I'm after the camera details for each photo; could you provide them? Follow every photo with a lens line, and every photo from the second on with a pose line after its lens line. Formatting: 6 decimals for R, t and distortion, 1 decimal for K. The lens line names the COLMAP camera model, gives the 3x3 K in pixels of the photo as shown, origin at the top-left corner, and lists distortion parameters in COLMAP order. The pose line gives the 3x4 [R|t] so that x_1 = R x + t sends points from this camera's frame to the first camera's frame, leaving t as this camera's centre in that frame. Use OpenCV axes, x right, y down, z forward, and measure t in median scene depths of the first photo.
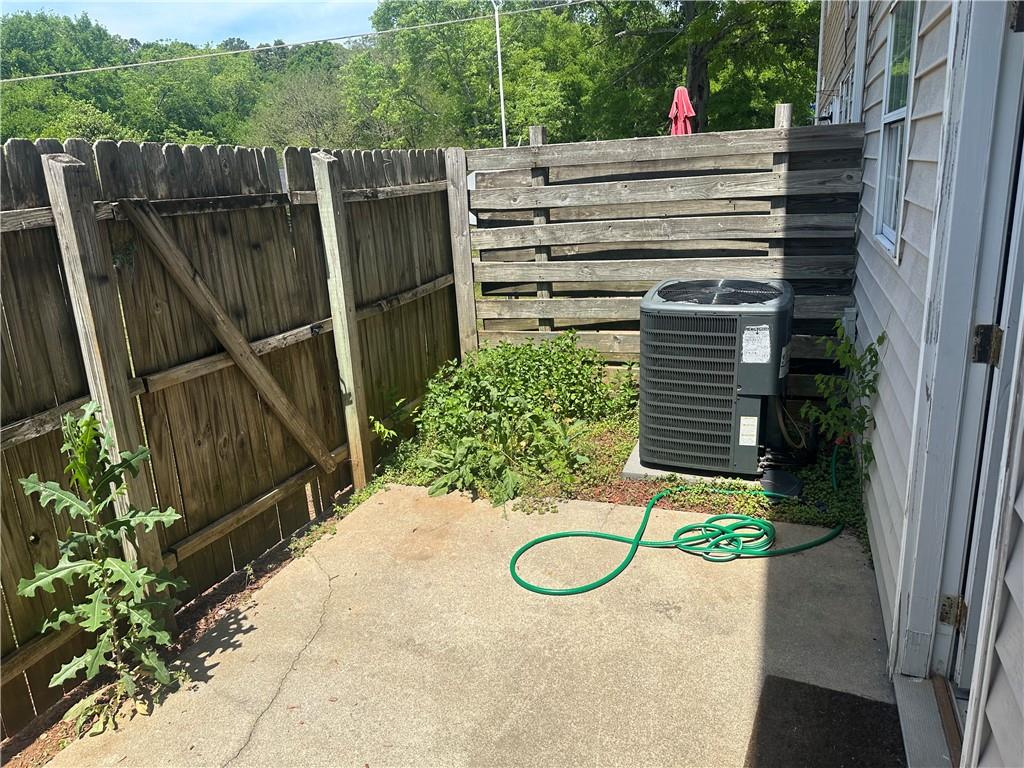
lens RADIAL K [[717.7, 0, 512.0], [0, 717.7, 378.8], [0, 0, 1]] dist [0.046127, -0.059504]
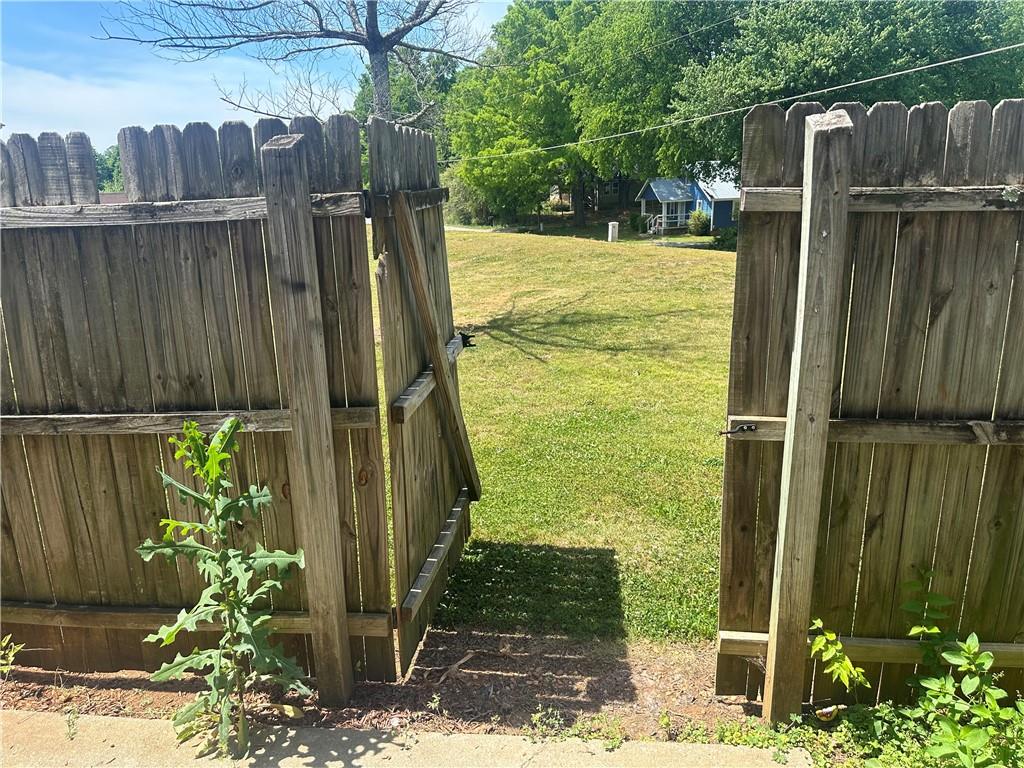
lens RADIAL K [[717.7, 0, 514.9], [0, 717.7, 377.7], [0, 0, 1]] dist [0.046127, -0.059504]
pose [[0.257038, 0.303930, -0.917365, 0.217458], [-0.255941, 0.936772, 0.238647, -0.225528], [0.931893, 0.173450, 0.318575, 0.739042]]
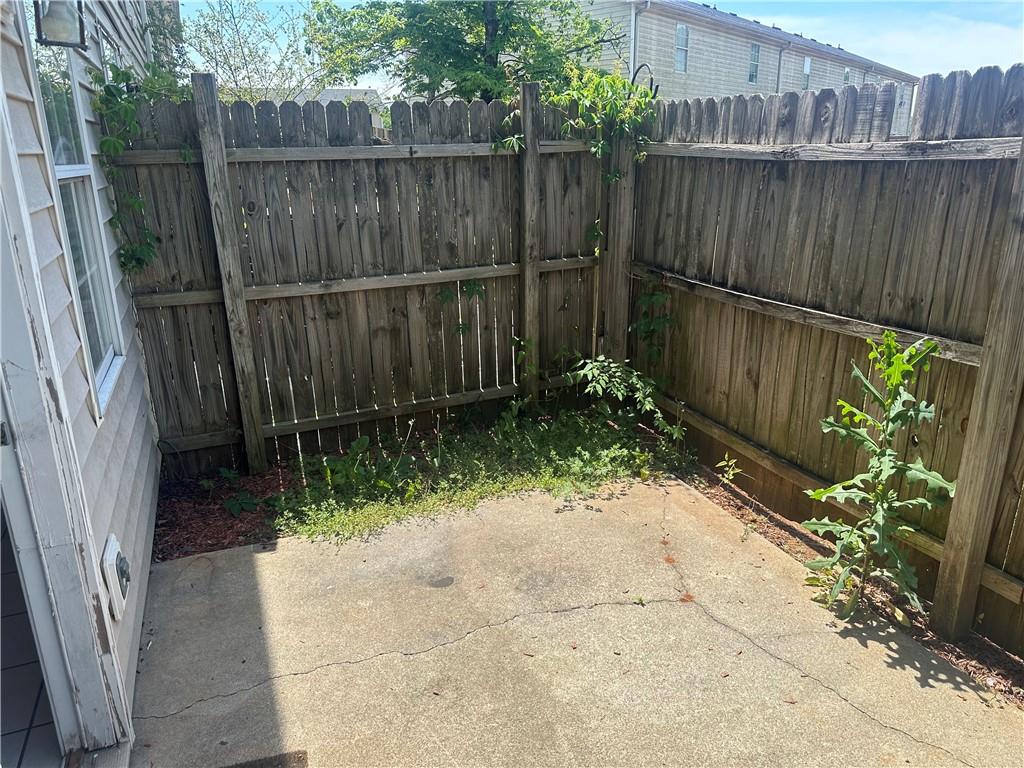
lens RADIAL K [[717.7, 0, 529.6], [0, 717.7, 382.3], [0, 0, 1]] dist [0.046127, -0.059504]
pose [[-0.715176, 0.272256, -0.643739, 0.330071], [-0.144760, 0.843349, 0.517501, -0.251354], [0.683790, 0.463292, -0.563731, 0.869914]]
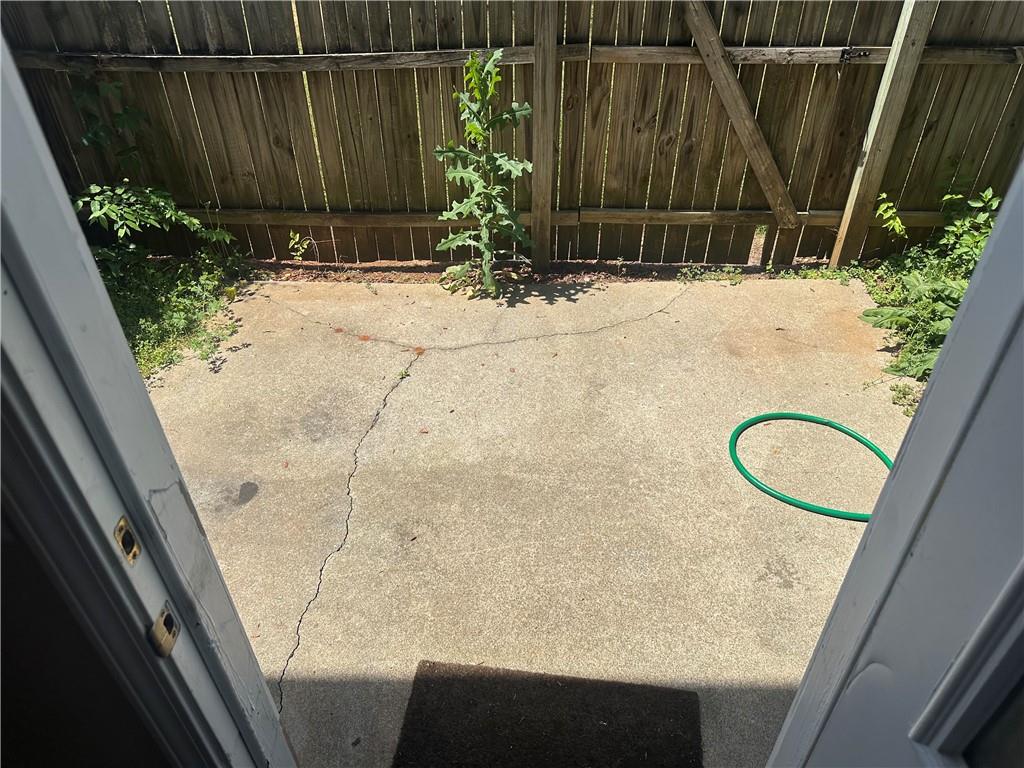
lens RADIAL K [[717.7, 0, 512.0], [0, 717.7, 381.9], [0, 0, 1]] dist [0.046127, -0.059504]
pose [[0.328555, 0.620744, -0.711848, 0.449942], [-0.263209, 0.784008, 0.562185, -0.155168], [0.907068, 0.002656, 0.420976, 0.366255]]
